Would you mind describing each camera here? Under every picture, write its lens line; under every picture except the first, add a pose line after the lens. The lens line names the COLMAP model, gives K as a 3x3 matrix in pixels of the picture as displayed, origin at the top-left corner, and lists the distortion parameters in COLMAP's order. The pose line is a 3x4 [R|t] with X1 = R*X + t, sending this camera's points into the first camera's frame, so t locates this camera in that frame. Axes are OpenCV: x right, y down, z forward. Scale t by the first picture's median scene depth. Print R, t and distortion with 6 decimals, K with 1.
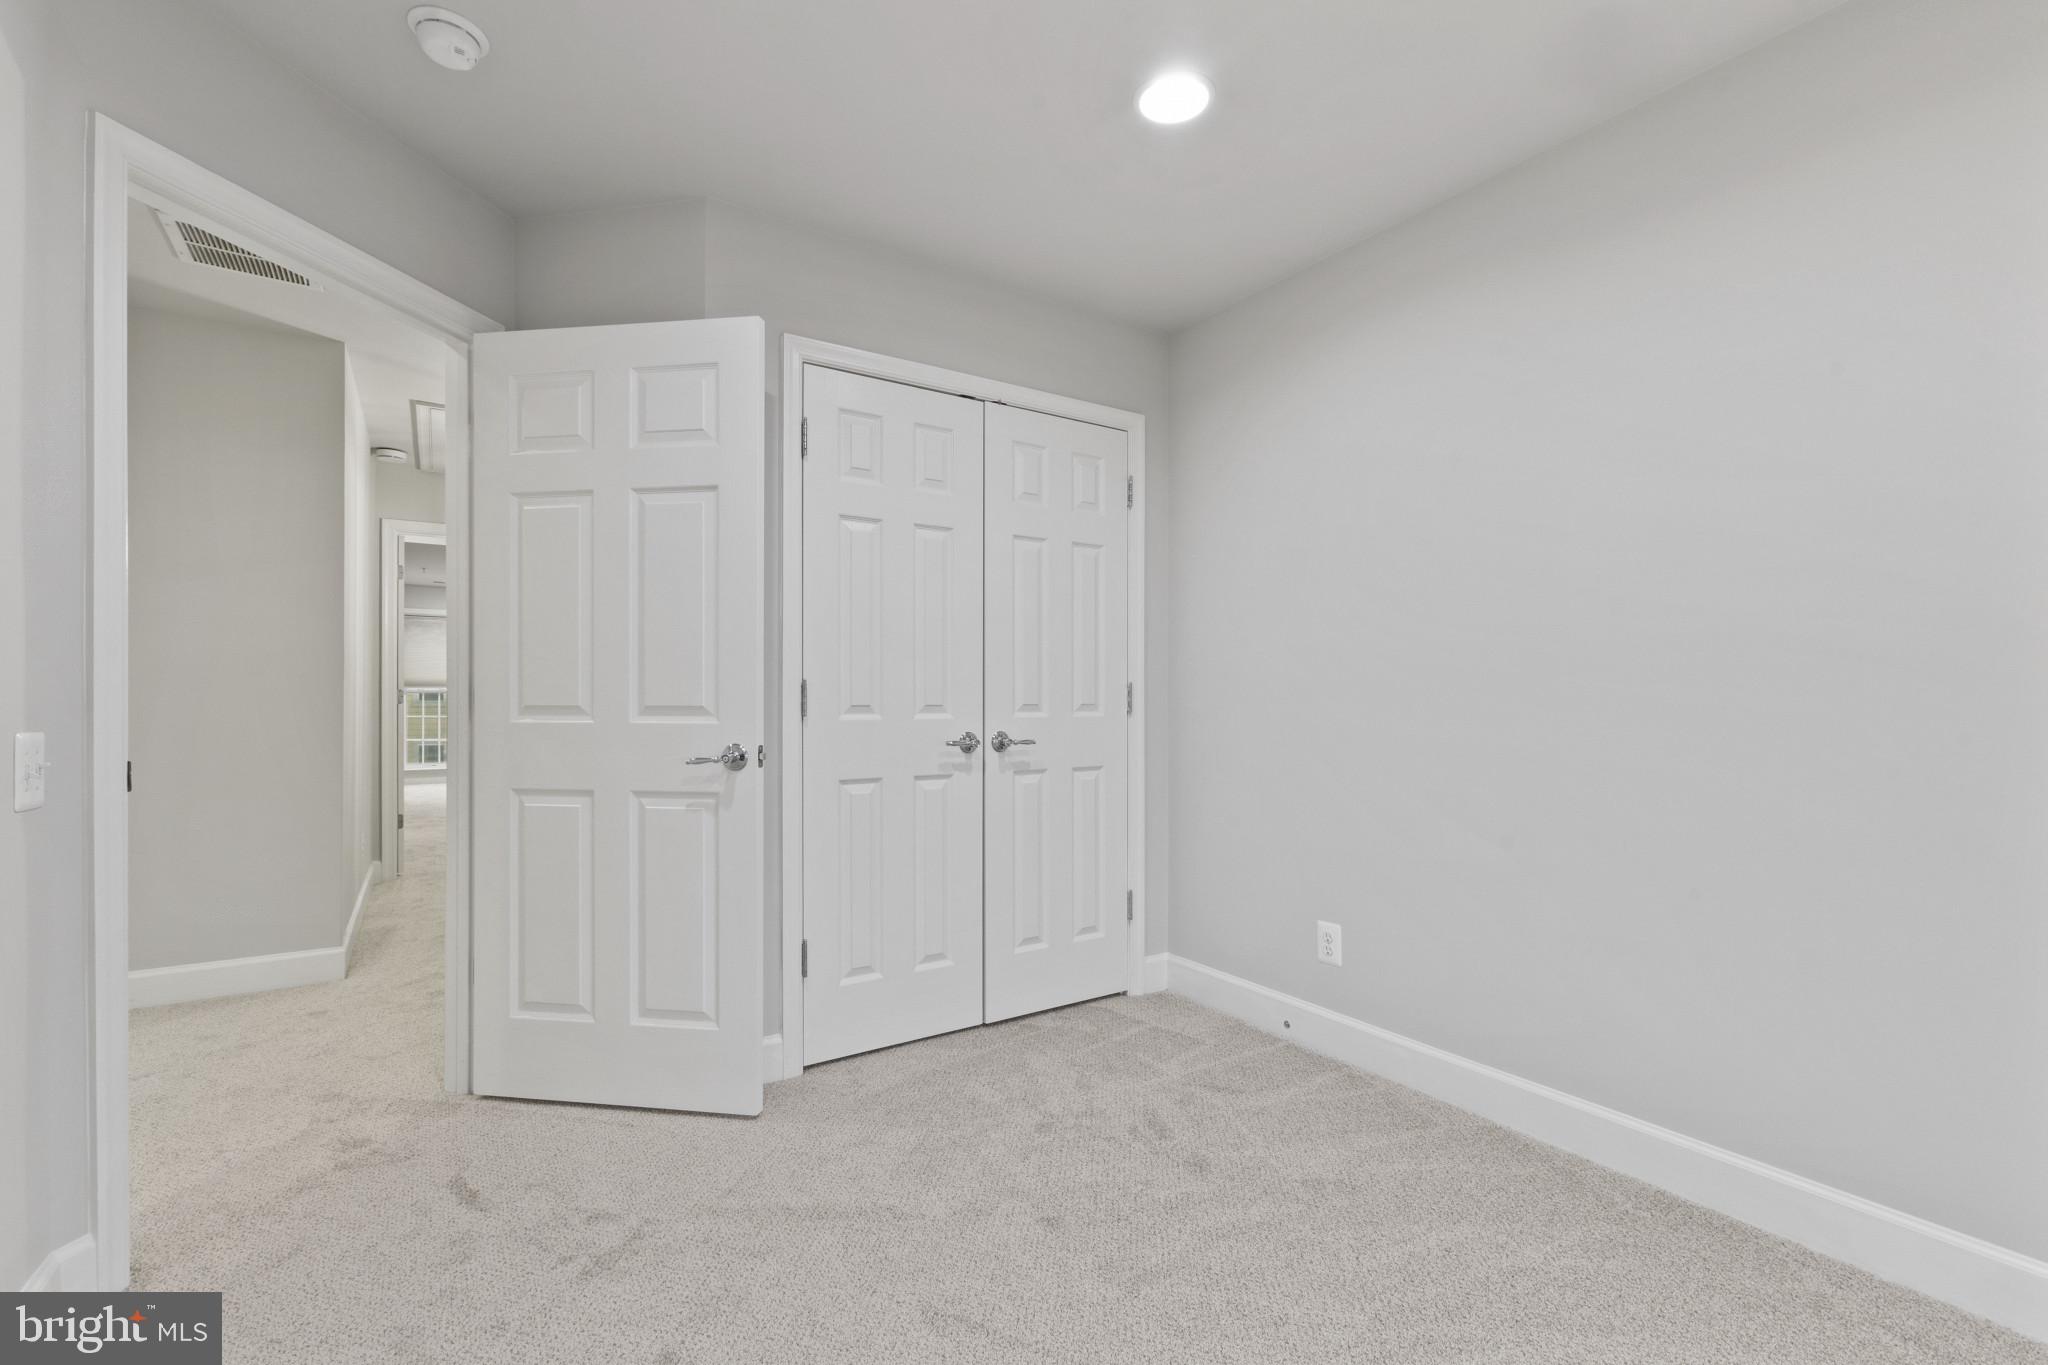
lens RADIAL K [[915.2, 0, 1035.2], [0, 915.2, 687.8], [0, 0, 1]] dist [0.004837, 0.000336]
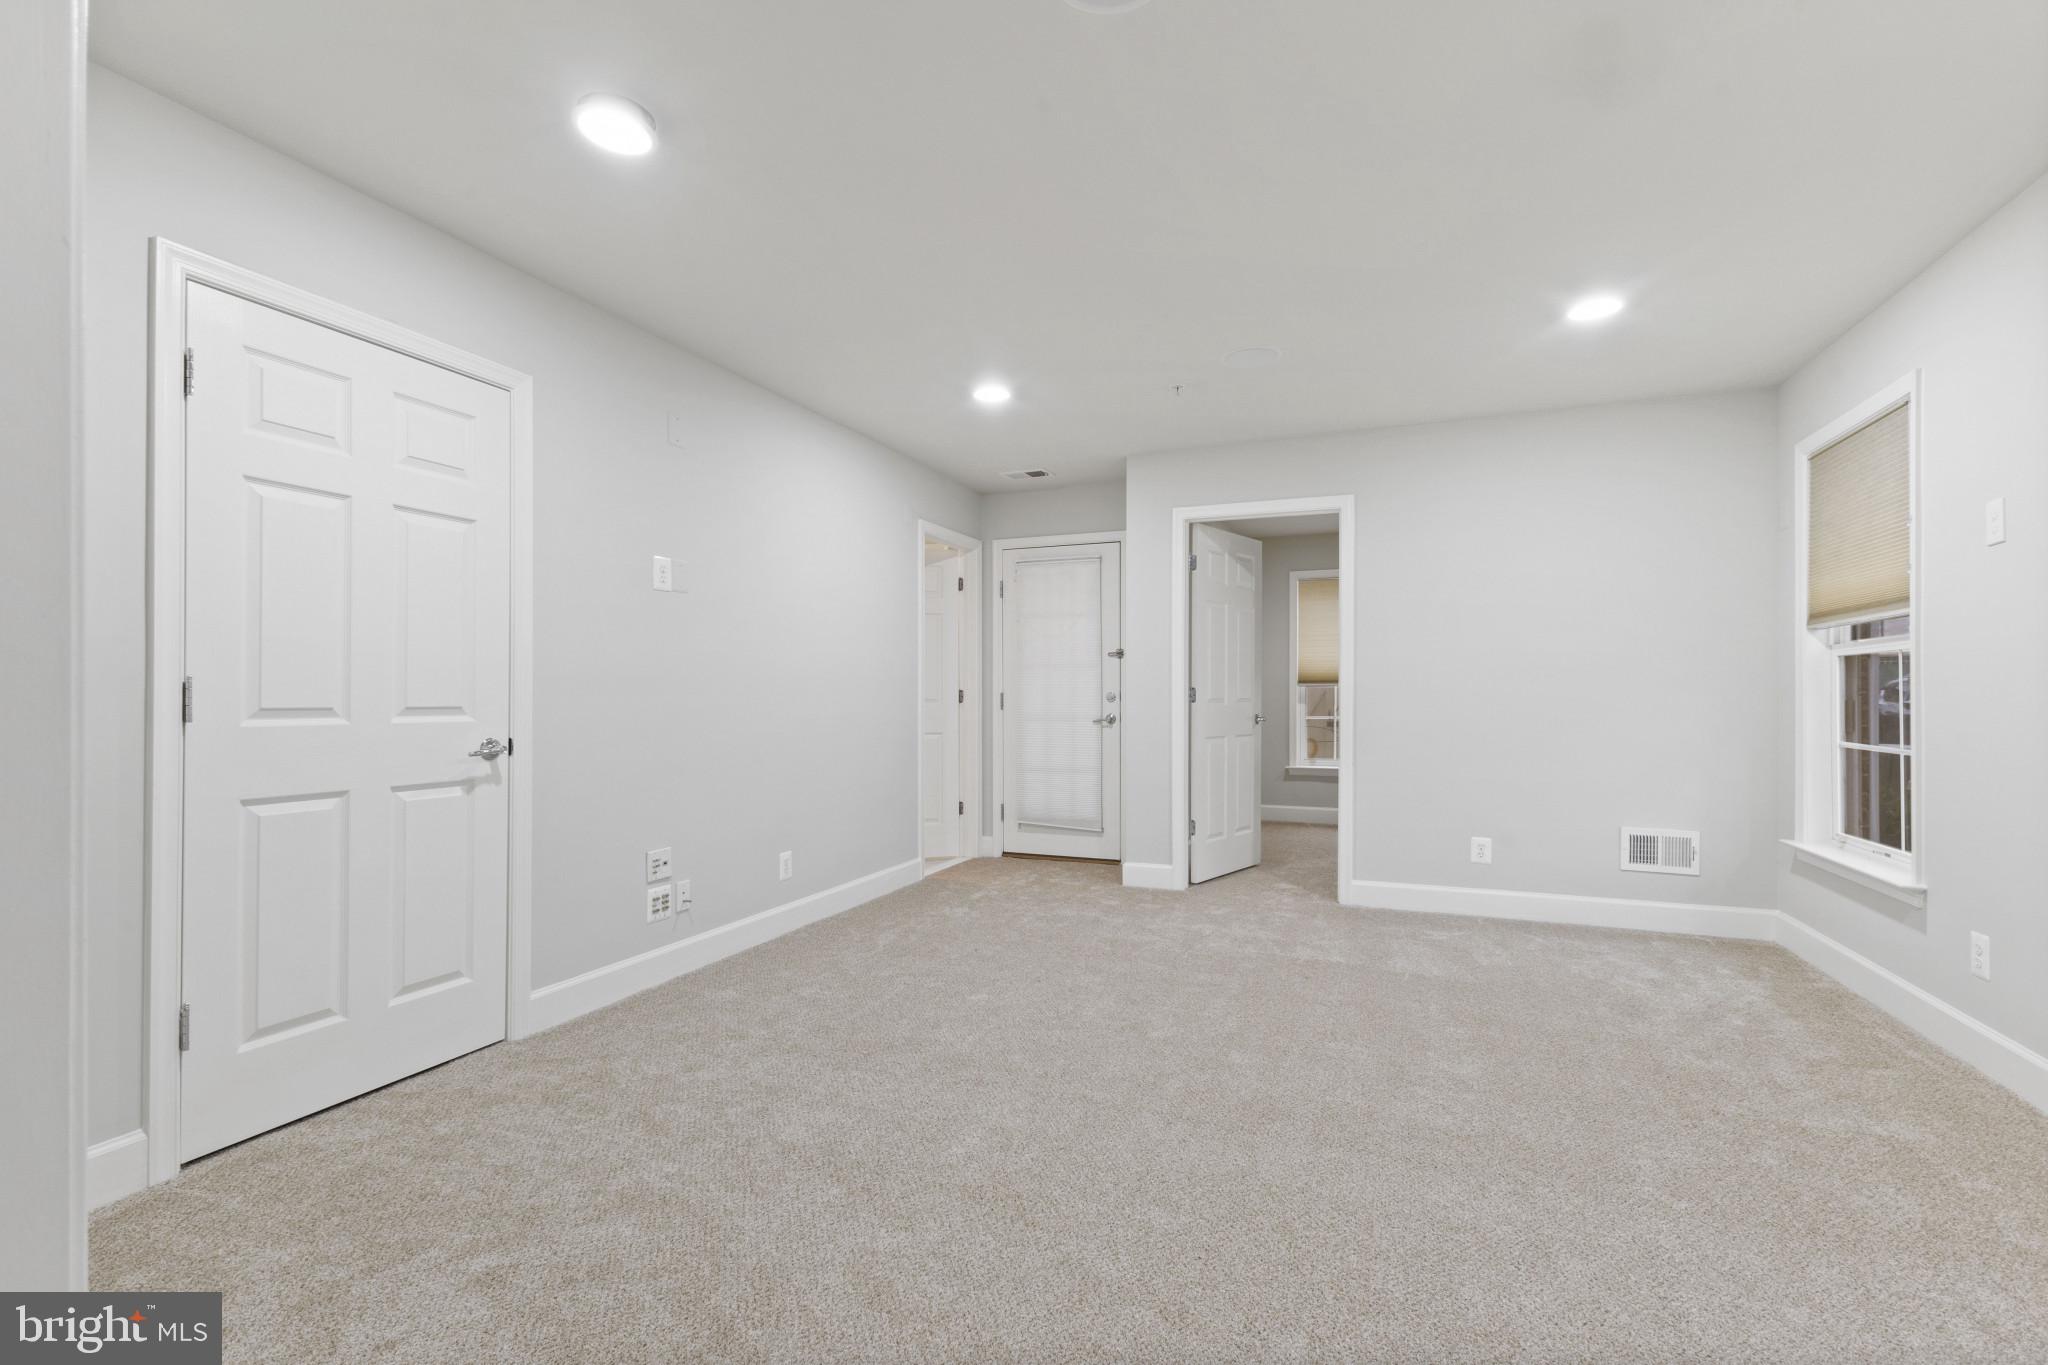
lens RADIAL K [[915.2, 0, 1015.5], [0, 915.2, 689.2], [0, 0, 1]] dist [0.004837, 0.000336]
pose [[0.830503, 0.007025, 0.556970, -0.204938], [-0.006233, 0.999975, -0.003319, -0.000455], [-0.556979, -0.000715, 0.830526, -0.135808]]
